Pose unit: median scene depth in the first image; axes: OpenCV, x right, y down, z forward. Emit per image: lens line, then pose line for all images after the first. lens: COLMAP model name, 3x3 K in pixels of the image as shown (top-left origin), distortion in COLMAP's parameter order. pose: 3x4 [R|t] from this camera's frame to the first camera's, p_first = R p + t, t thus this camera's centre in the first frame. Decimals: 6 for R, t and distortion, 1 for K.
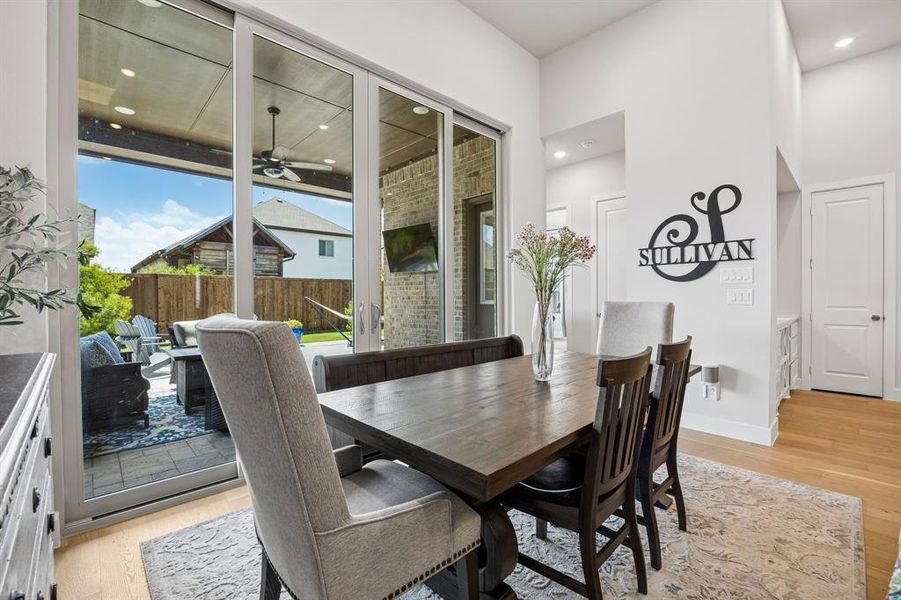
lens RADIAL K [[395.7, 0, 449.5], [0, 395.7, 301.3], [0, 0, 1]] dist [-0.001518, -0.000196]
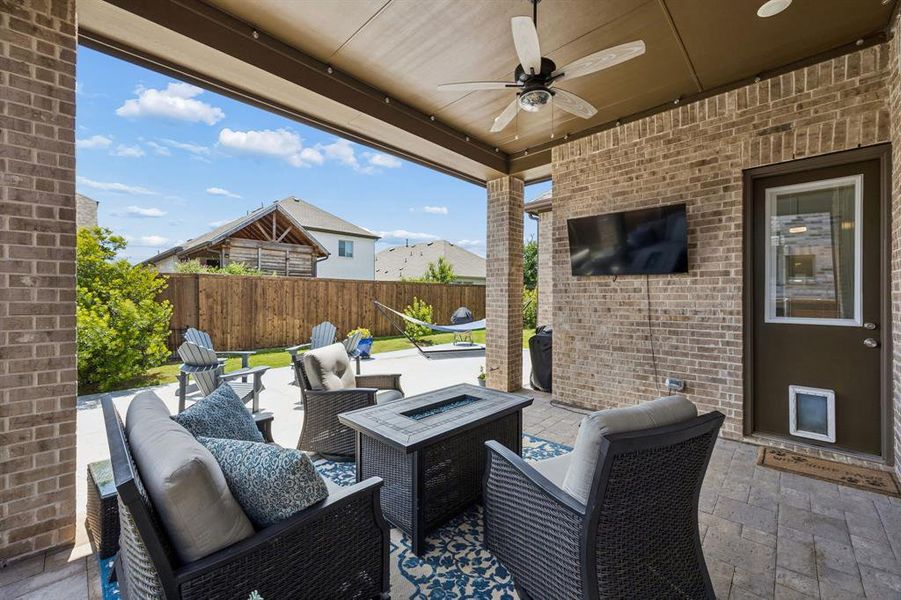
lens RADIAL K [[356.4, 0, 452.0], [0, 356.4, 295.9], [0, 0, 1]] dist [0.013122, 0.000000]
pose [[0.997527, 0.004045, 0.070165, -0.243661], [-0.003236, 0.999927, -0.011643, -0.014561], [-0.070207, 0.011387, 0.997467, 0.199803]]
